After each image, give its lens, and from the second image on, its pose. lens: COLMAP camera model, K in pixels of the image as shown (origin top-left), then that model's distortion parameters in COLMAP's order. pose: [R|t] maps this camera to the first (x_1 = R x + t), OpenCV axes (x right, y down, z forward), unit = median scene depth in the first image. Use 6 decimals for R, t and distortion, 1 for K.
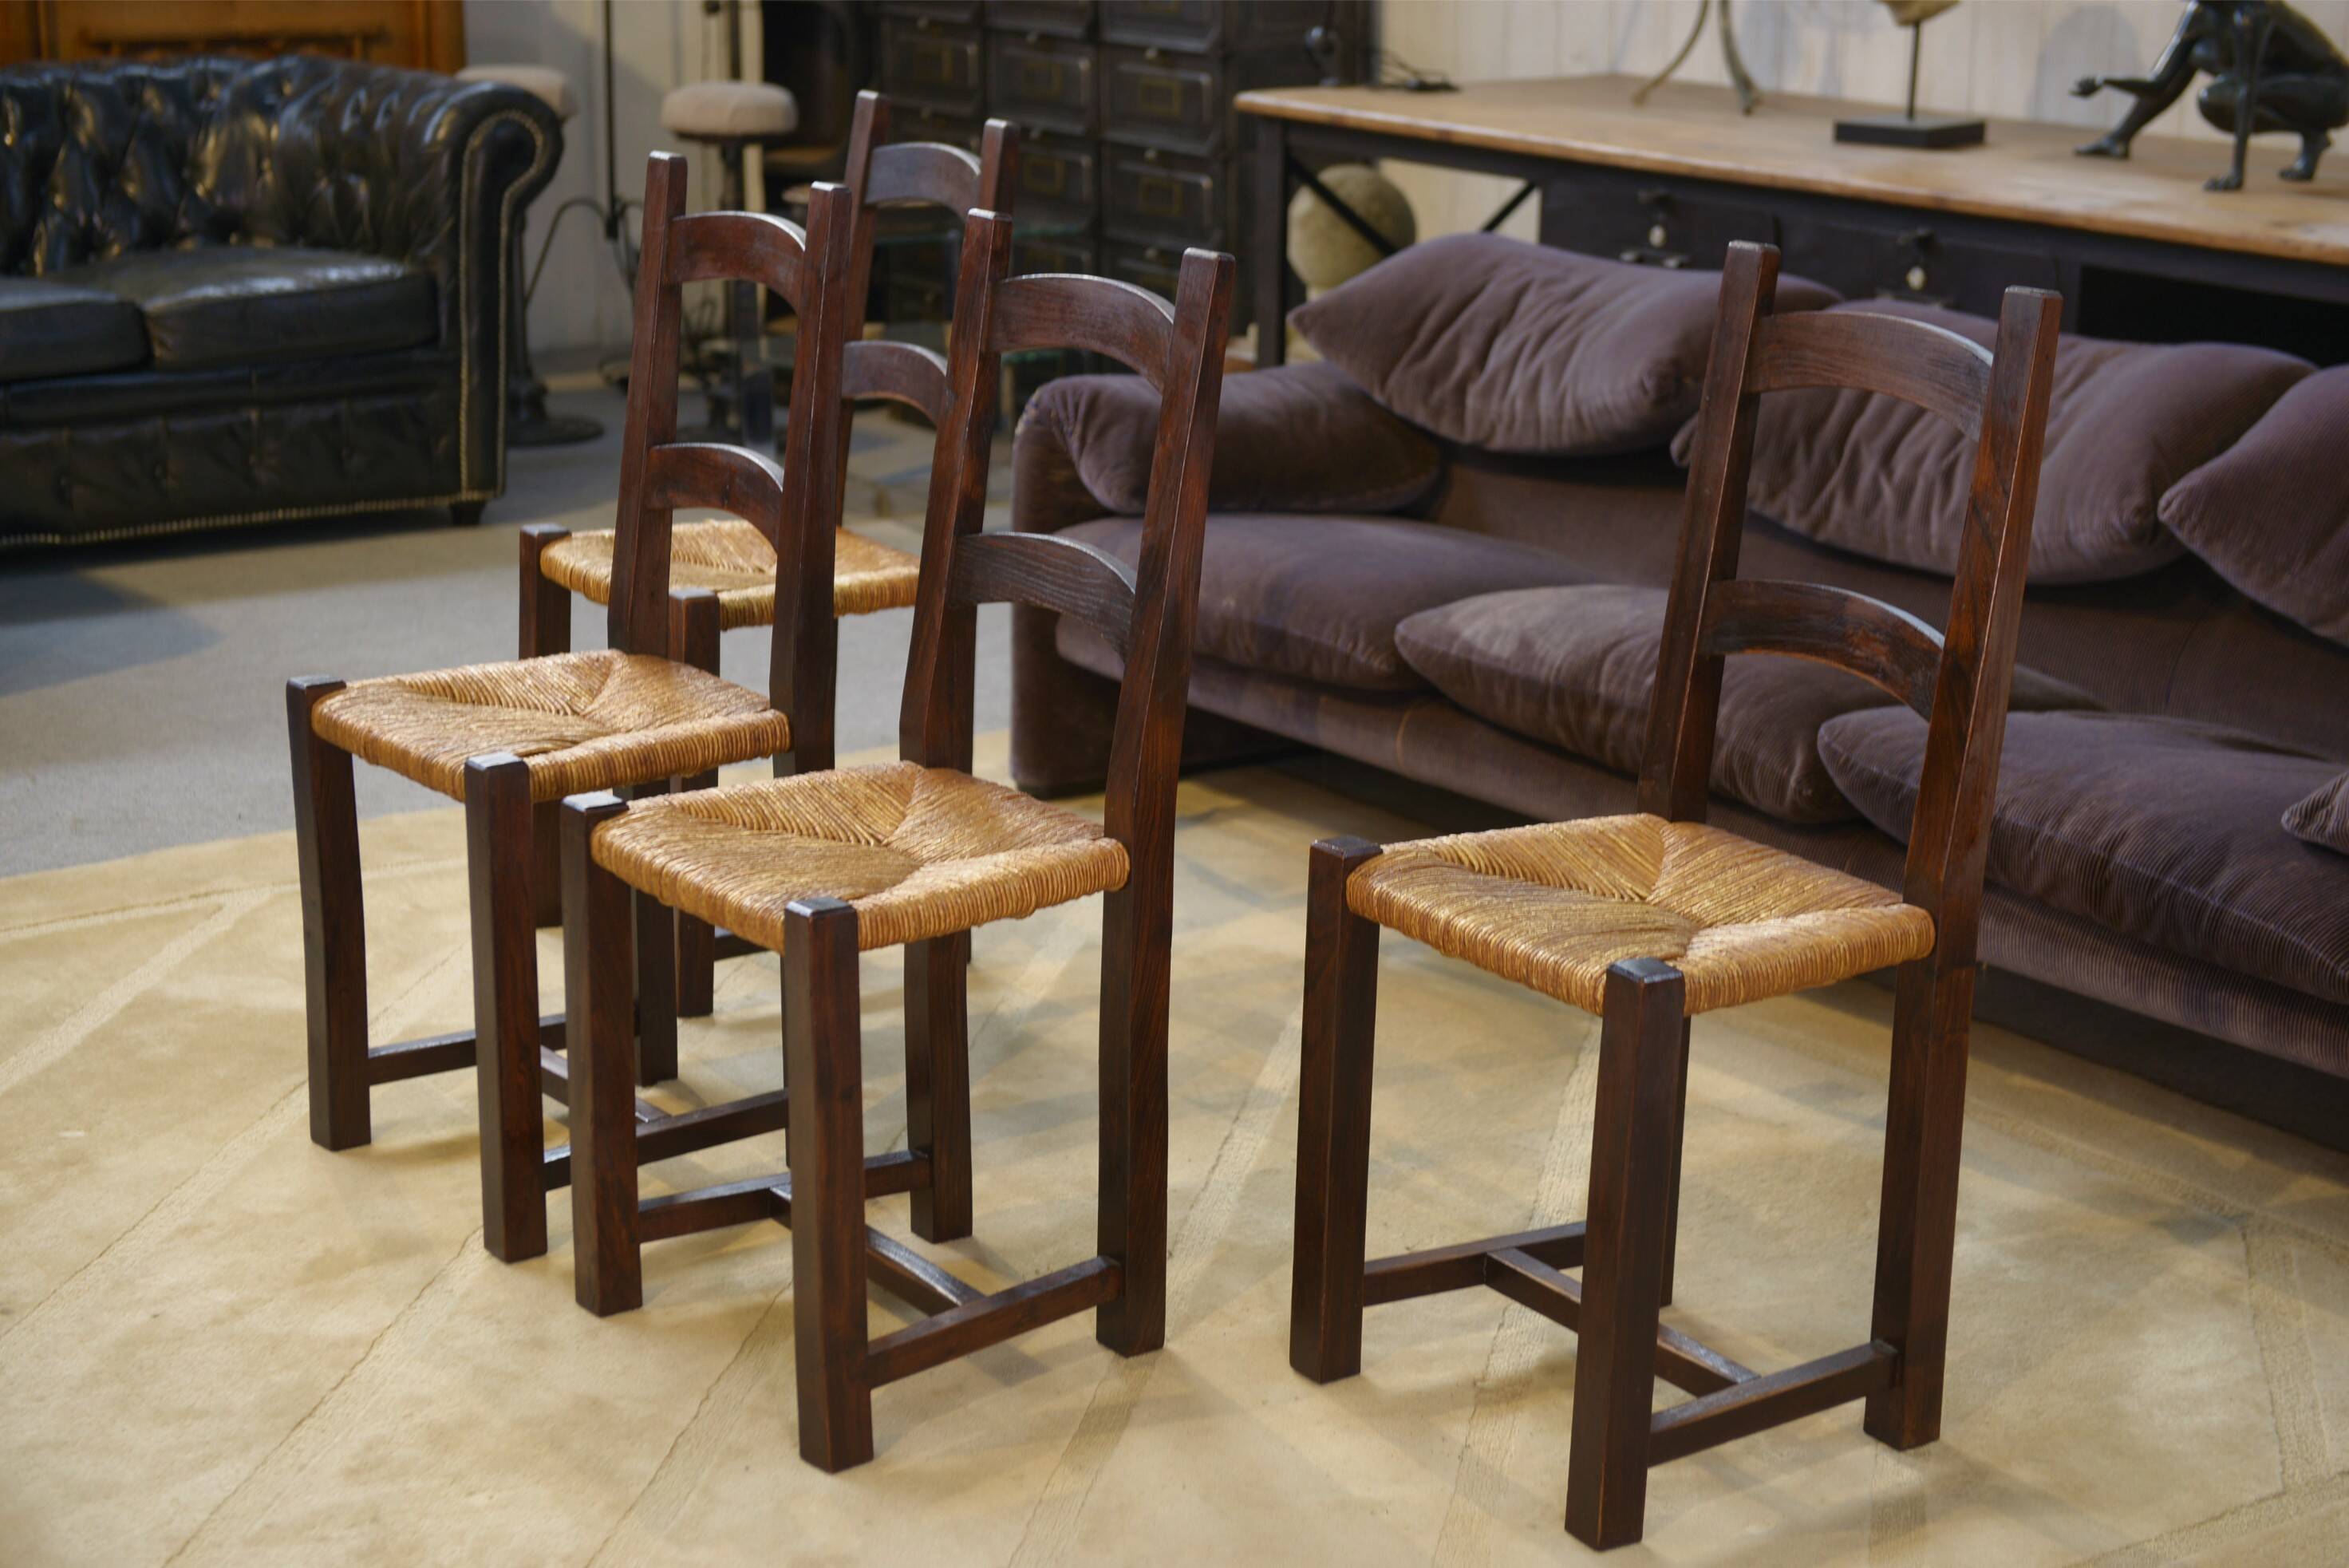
lens RADIAL K [[3959.6, 0, 1186.6], [0, 3959.6, 771.7], [0, 0, 1]] dist [0.124251, 0.000000]
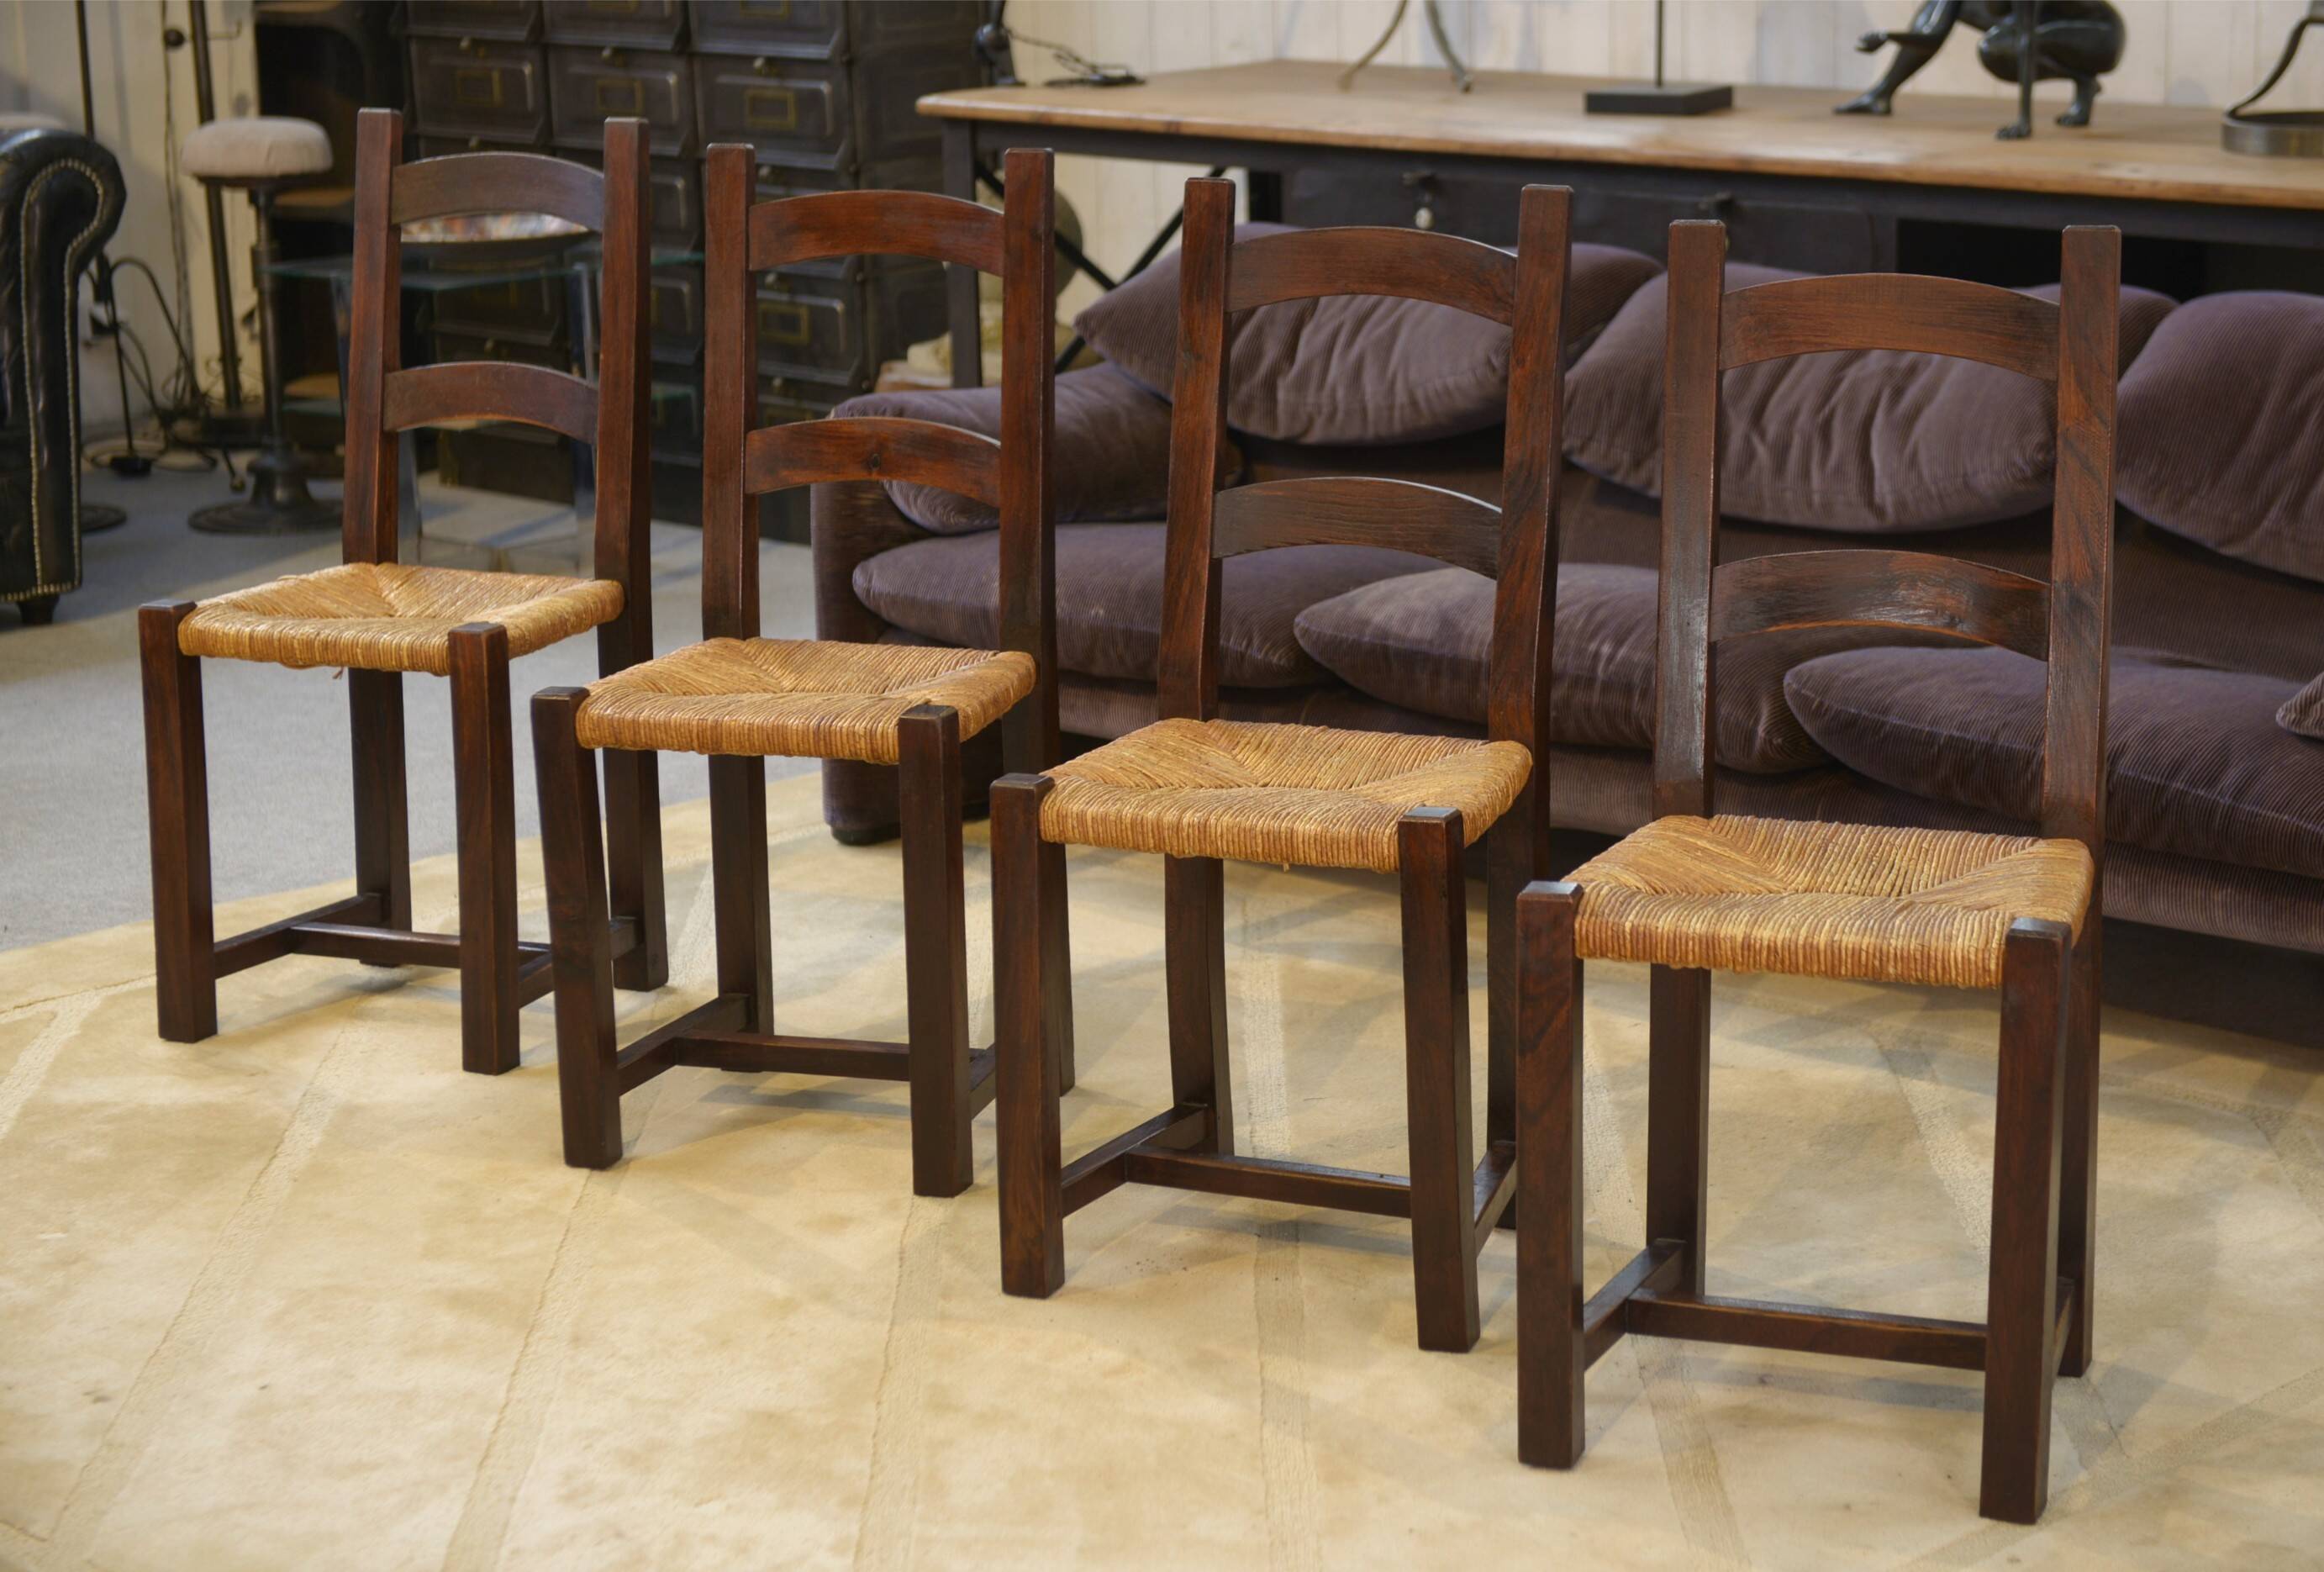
lens RADIAL K [[4650.8, 0, 1212.7], [0, 4650.8, 811.4], [0, 0, 1]] dist [0.113011, 0.000000]
pose [[0.980973, -0.077210, 0.178134, -0.173601], [0.080968, 0.996620, -0.013917, 0.024614], [-0.176457, 0.028075, 0.983908, -0.121572]]
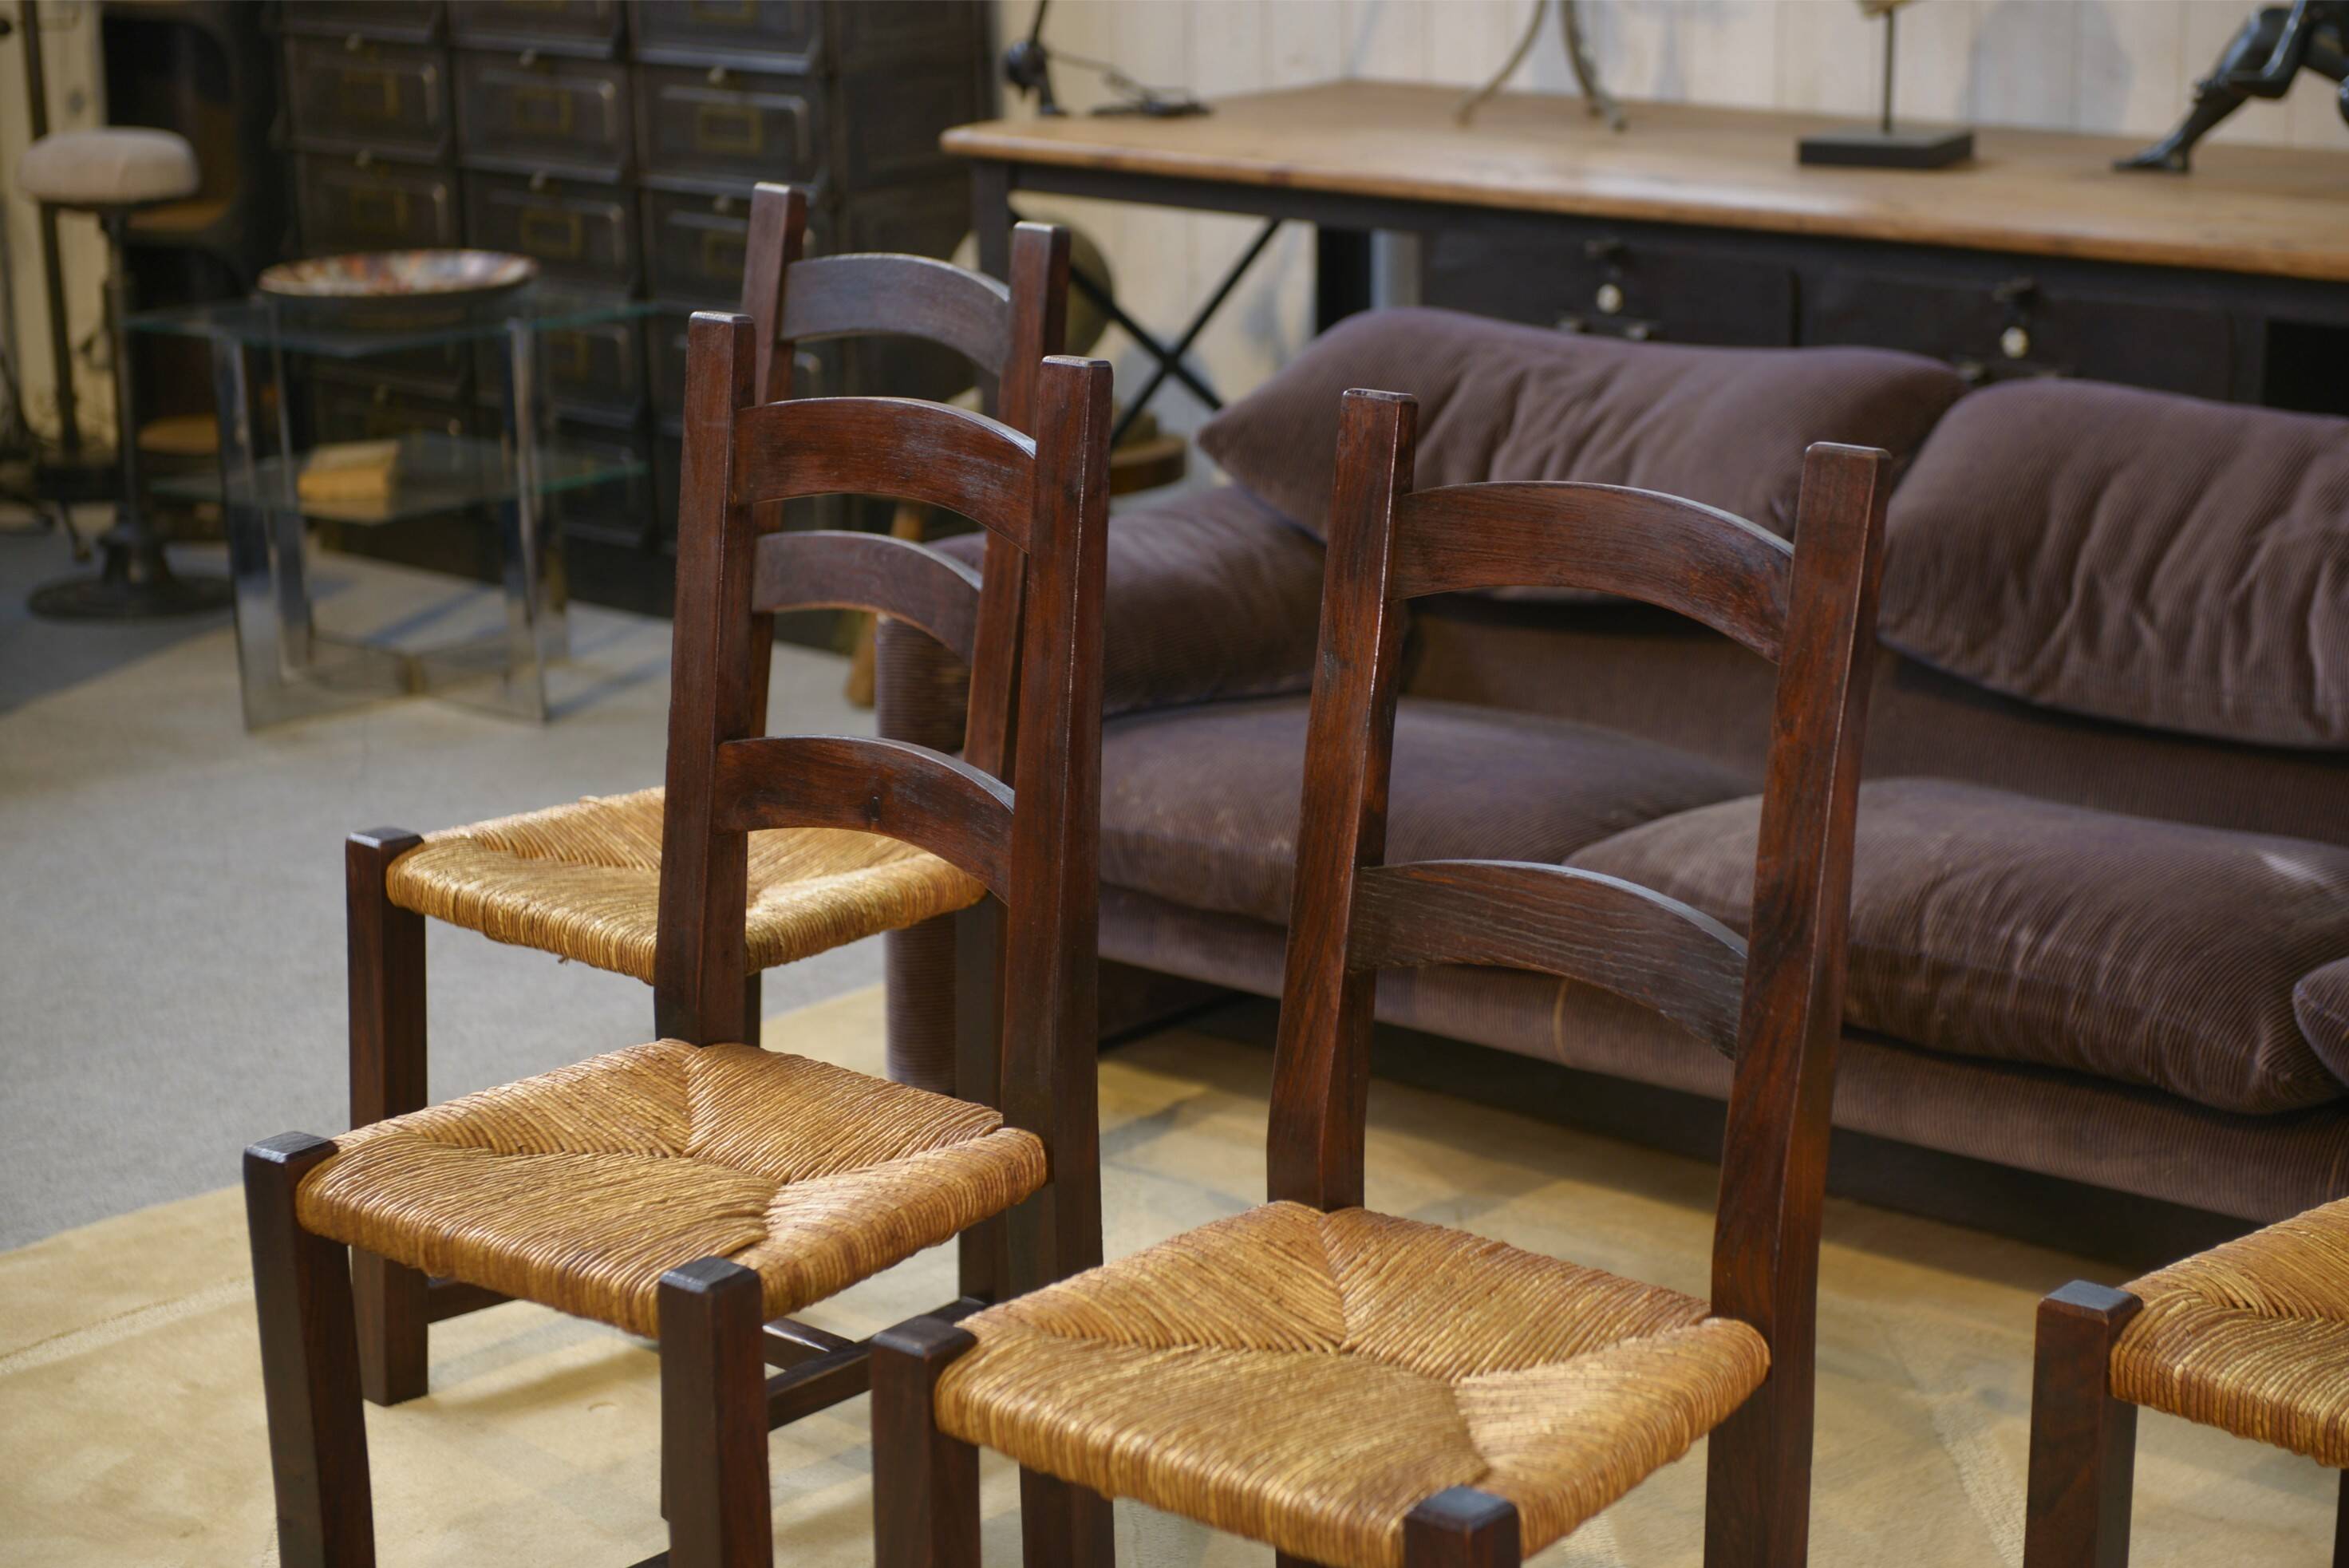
lens RADIAL K [[4437.7, 0, 1179.9], [0, 4437.7, 772.9], [0, 0, 1]] dist [0.087724, 0.000000]
pose [[0.970495, -0.081298, 0.227003, -0.200950], [0.082538, 0.996580, 0.004040, -0.063279], [-0.226555, 0.014816, 0.973886, 0.209413]]
